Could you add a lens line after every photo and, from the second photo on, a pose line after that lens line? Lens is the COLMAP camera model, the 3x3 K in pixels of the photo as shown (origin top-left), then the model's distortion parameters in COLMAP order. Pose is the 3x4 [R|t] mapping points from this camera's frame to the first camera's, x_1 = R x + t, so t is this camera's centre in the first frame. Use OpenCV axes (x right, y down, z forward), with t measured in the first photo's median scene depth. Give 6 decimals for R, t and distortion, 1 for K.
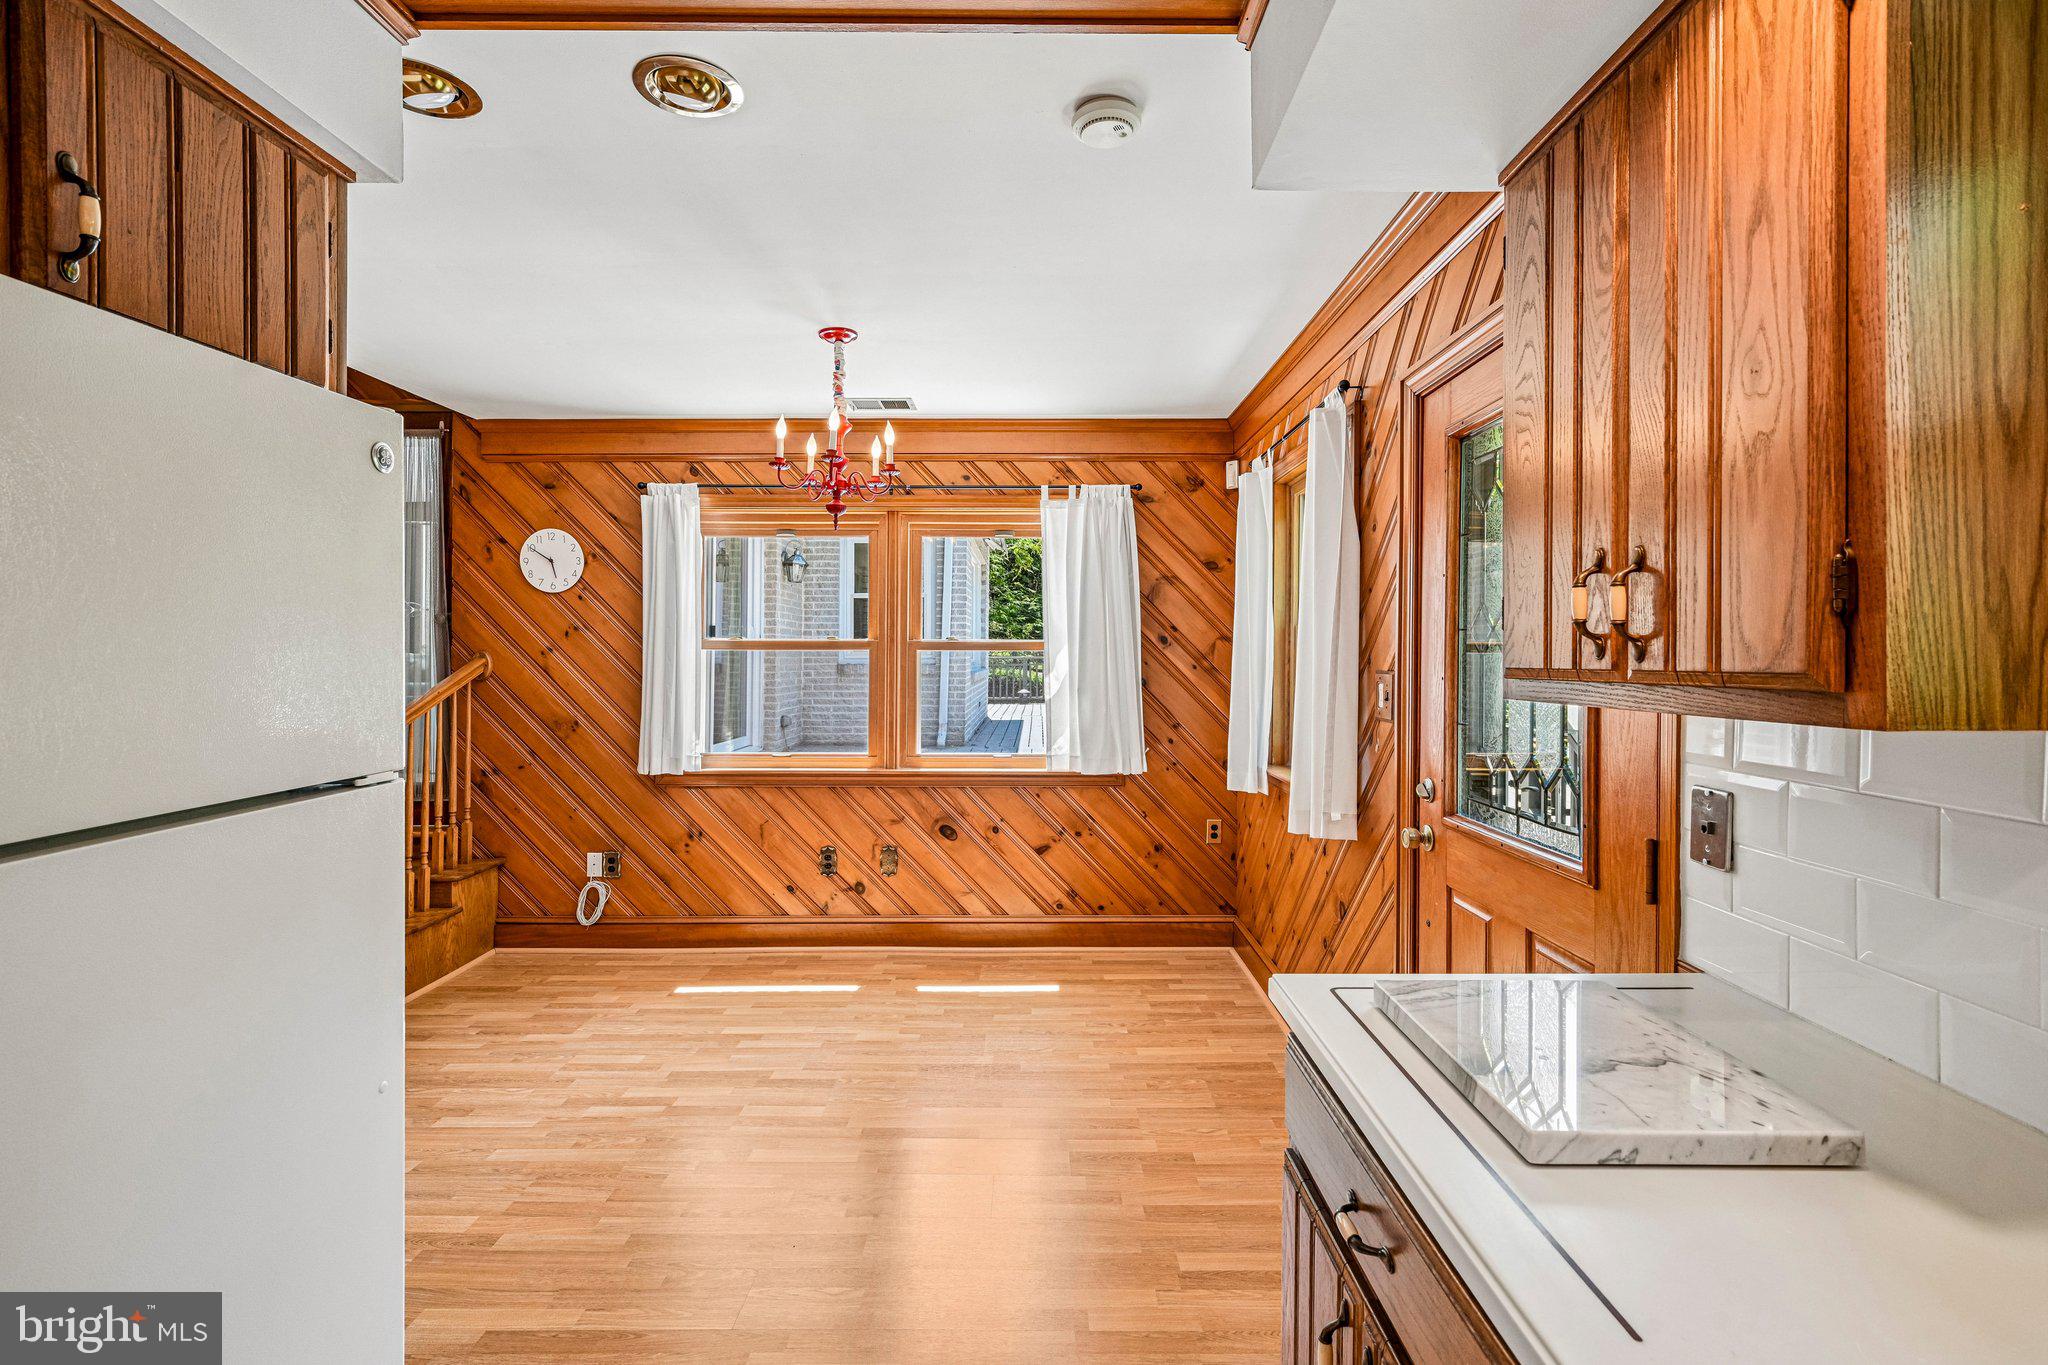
lens RADIAL K [[931.1, 0, 1028.0], [0, 931.1, 667.9], [0, 0, 1]] dist [0.002228, -0.000039]
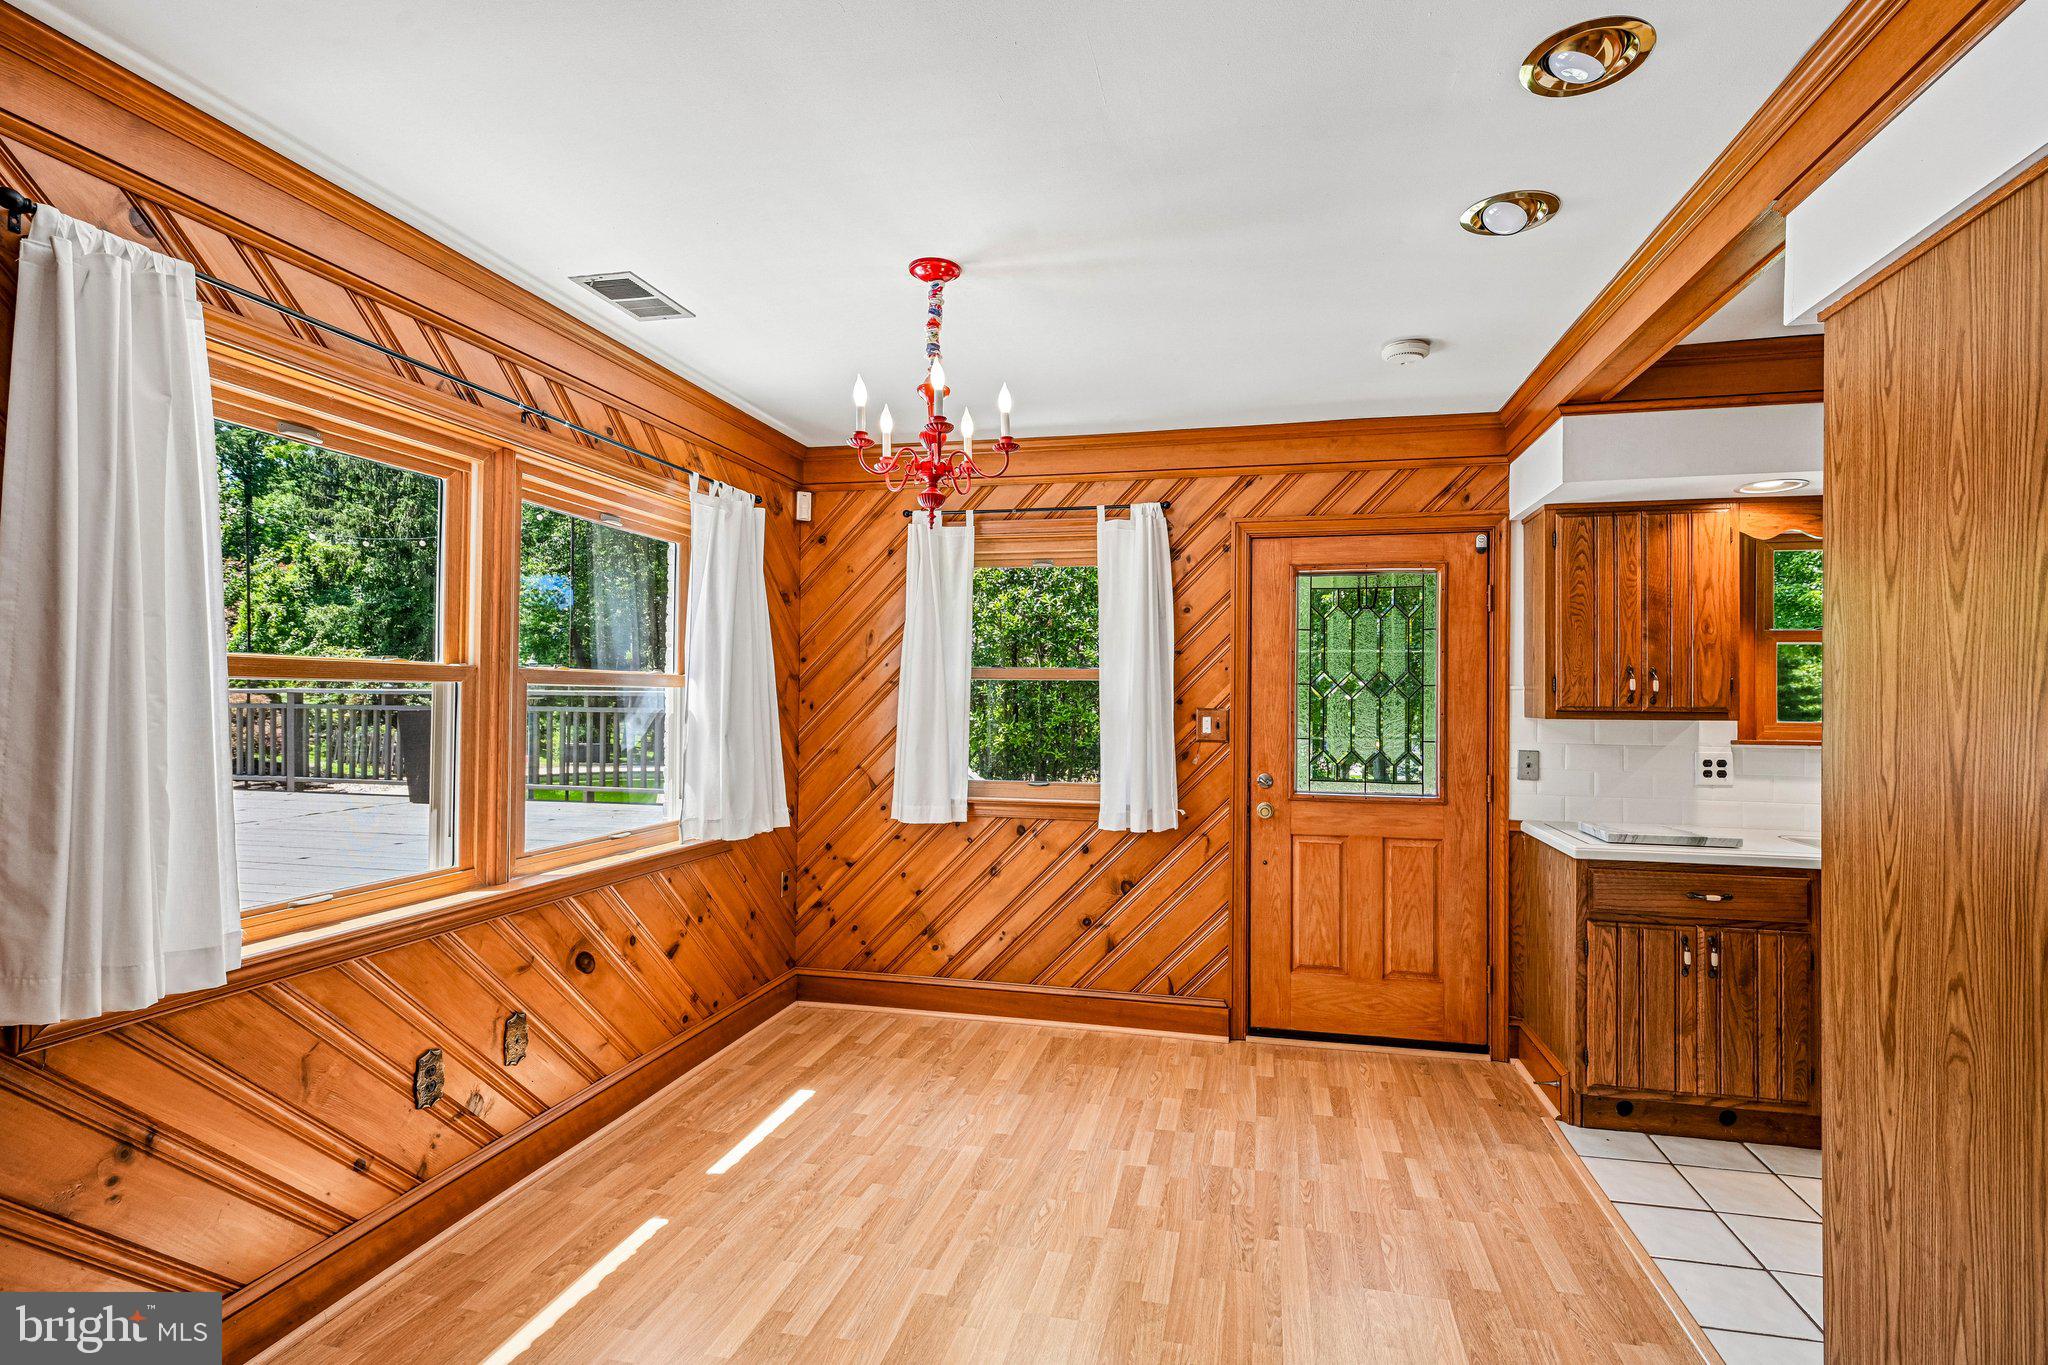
lens RADIAL K [[978.6, 0, 1031.2], [0, 978.6, 704.8], [0, 0, 1]] dist [0.014618, 0.000119]
pose [[0.208719, -0.007393, 0.977948, -0.739754], [0.005633, 0.999964, 0.006357, -0.008093], [-0.977959, 0.004182, 0.208753, 0.581916]]
